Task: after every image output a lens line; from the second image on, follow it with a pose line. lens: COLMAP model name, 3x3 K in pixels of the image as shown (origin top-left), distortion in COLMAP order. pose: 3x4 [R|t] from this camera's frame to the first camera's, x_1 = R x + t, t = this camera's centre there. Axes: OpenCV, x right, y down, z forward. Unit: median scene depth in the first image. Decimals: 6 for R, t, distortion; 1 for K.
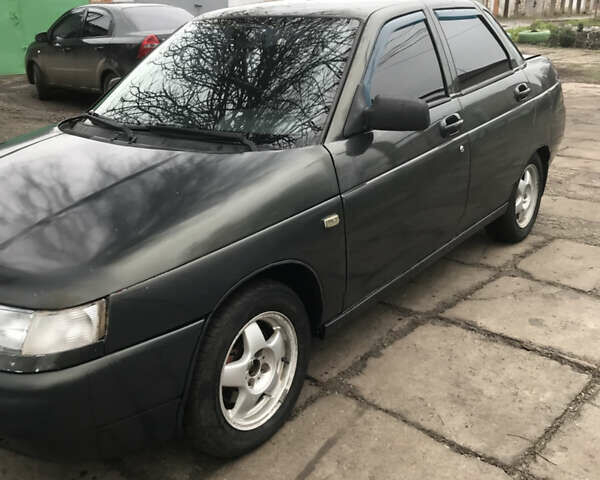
lens RADIAL K [[584.8, 0, 317.6], [0, 584.8, 240.2], [0, 0, 1]] dist [0.160100, -0.196073]
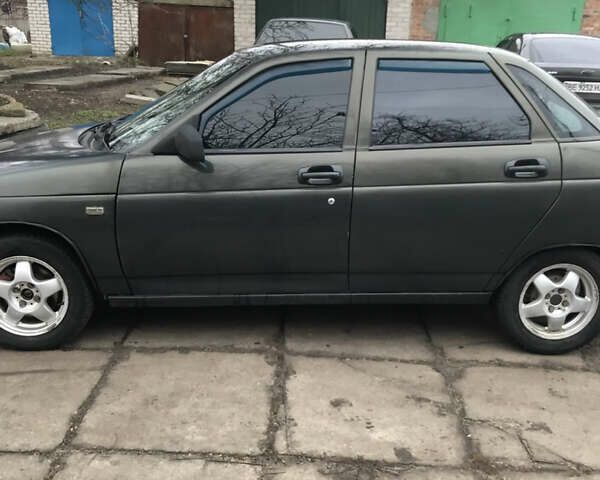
lens RADIAL K [[584.8, 0, 317.6], [0, 584.8, 240.2], [0, 0, 1]] dist [0.160100, -0.196073]
pose [[0.668542, 0.272613, -0.691905, 1.020555], [-0.303685, 0.949356, 0.080619, -0.180626], [0.678842, 0.156224, 0.717473, 0.331375]]
